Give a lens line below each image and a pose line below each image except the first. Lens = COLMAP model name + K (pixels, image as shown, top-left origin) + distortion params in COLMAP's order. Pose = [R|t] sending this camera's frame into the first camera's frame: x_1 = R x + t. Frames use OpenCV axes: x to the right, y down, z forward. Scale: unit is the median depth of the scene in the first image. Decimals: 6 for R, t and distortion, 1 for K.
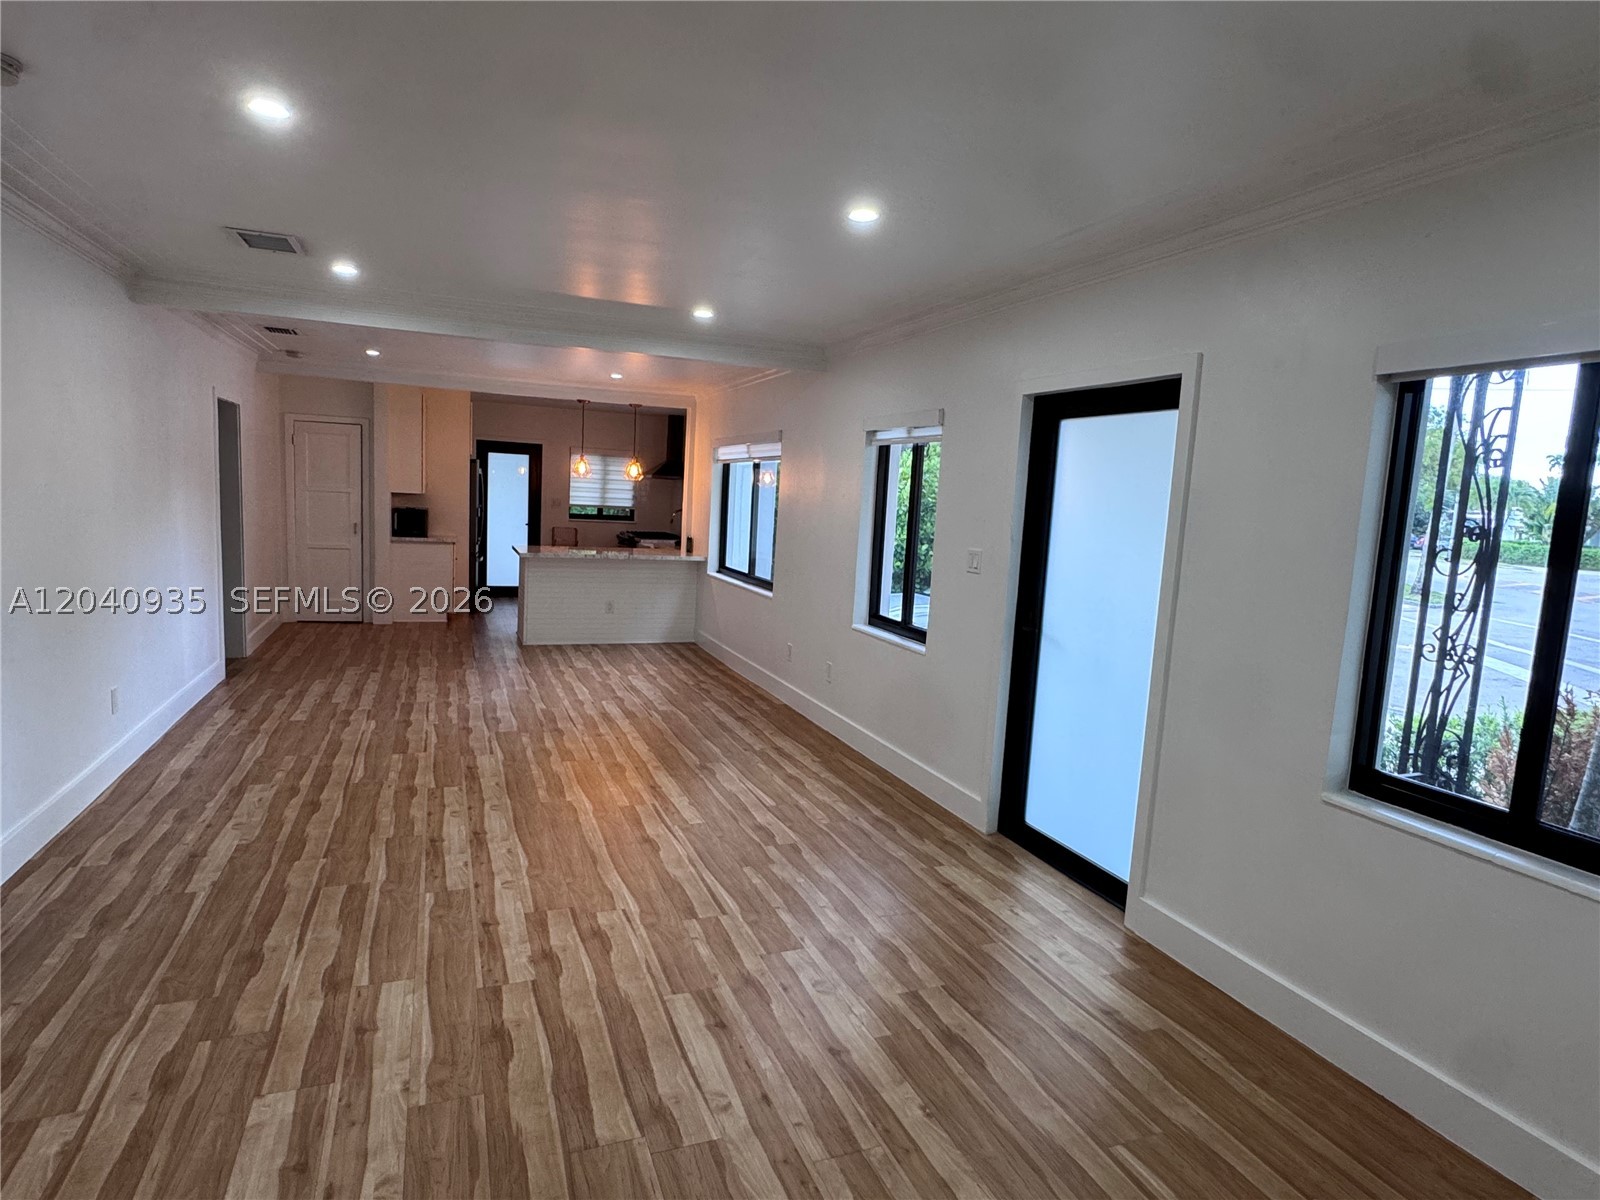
lens RADIAL K [[881.2, 0, 774.3], [0, 881.2, 596.6], [0, 0, 1]] dist [0.011957, -0.000254]
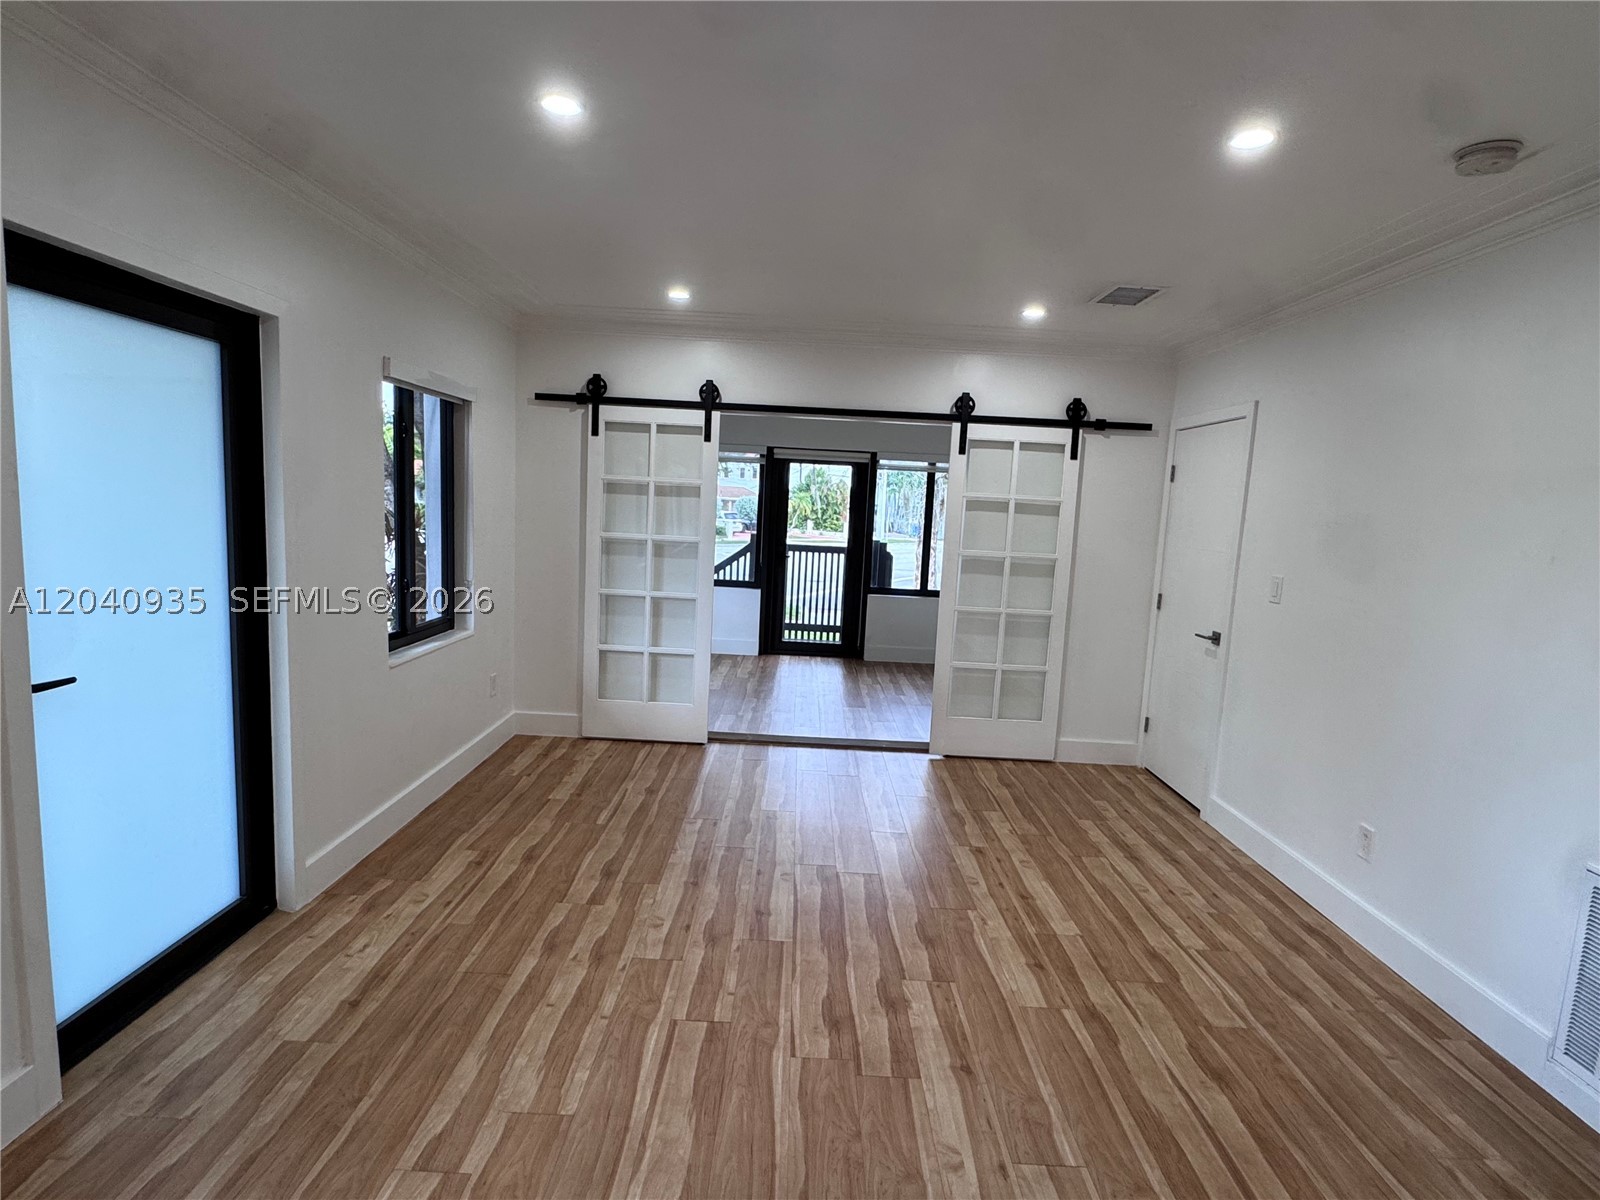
lens RADIAL K [[831.6, 0, 800.0], [0, 831.6, 600.0], [0, 0, 1]] dist [0.019542, 0.000101]
pose [[-0.930964, -0.137447, 0.338251, -0.318853], [-0.054233, 0.968216, 0.244164, -0.174210], [-0.361060, 0.208963, -0.908829, 1.369220]]
